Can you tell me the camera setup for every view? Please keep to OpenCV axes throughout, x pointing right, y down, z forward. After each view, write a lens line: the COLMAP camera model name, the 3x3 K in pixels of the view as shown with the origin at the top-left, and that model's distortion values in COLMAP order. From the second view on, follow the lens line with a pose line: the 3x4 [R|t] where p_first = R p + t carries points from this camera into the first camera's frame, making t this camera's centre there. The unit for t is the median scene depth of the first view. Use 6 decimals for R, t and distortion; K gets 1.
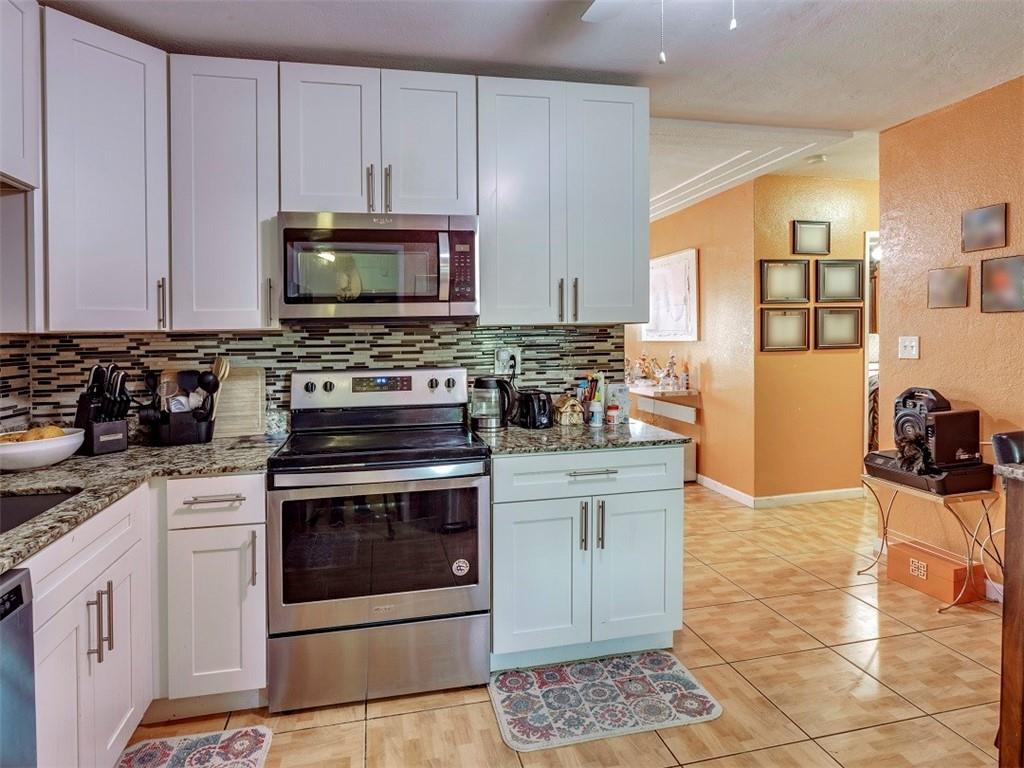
lens RADIAL K [[590.5, 0, 510.5], [0, 590.5, 340.1], [0, 0, 1]] dist [-0.000656, -0.000871]
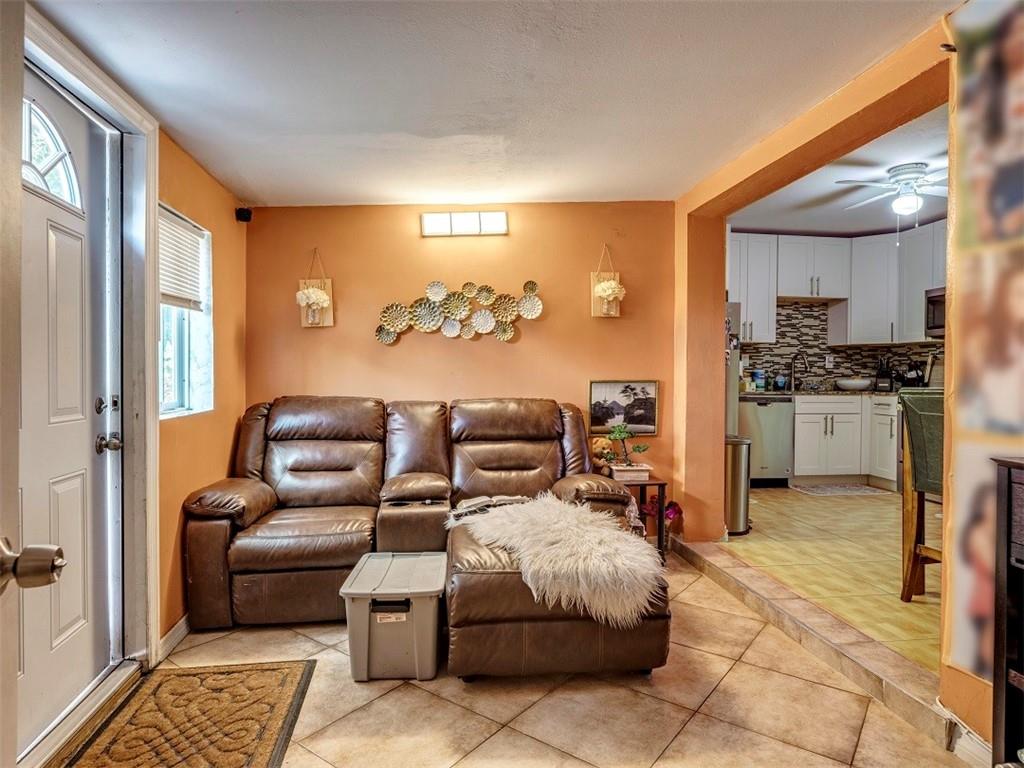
lens RADIAL K [[614.3, 0, 492.8], [0, 614.3, 387.1], [0, 0, 1]] dist [0.000811, 0.000078]
pose [[-0.104491, 0.036895, -0.993841, 1.964432], [-0.015635, 0.999127, 0.038735, 0.085589], [0.994403, 0.019586, -0.103823, -0.388897]]
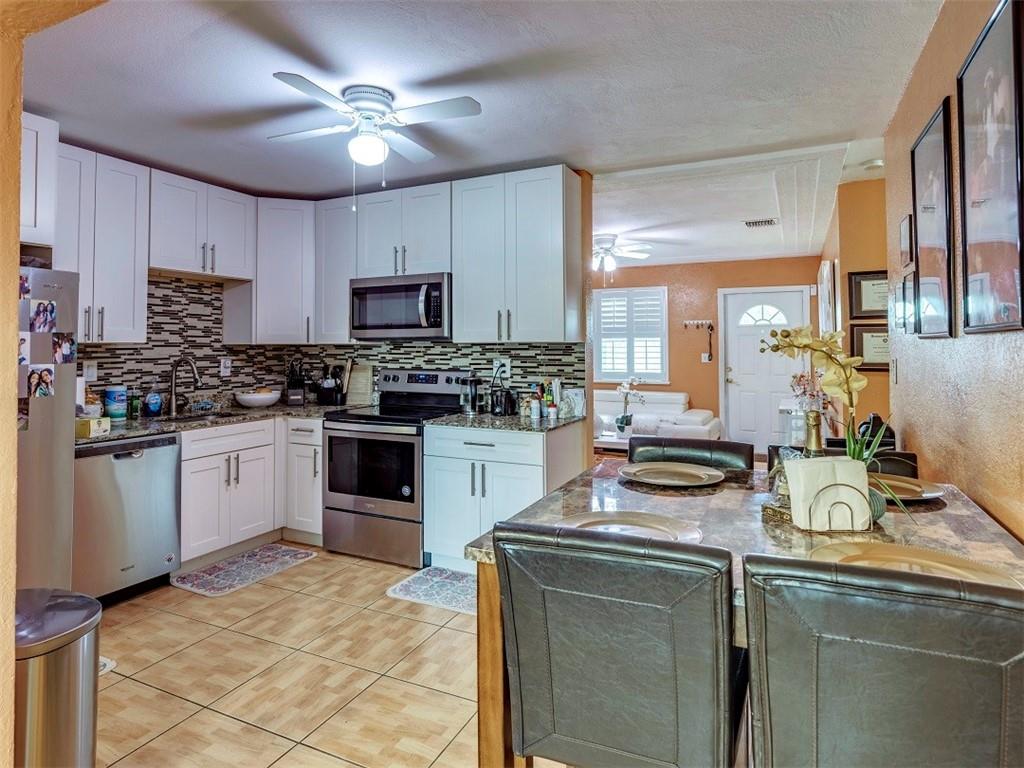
lens RADIAL K [[596.8, 0, 512.6], [0, 596.8, 326.5], [0, 0, 1]] dist [-0.002708, 0.000688]
pose [[0.781087, -0.005759, -0.624396, 1.021888], [-0.017246, 0.999377, -0.030792, -0.021662], [0.624184, 0.034819, 0.780501, -0.106827]]
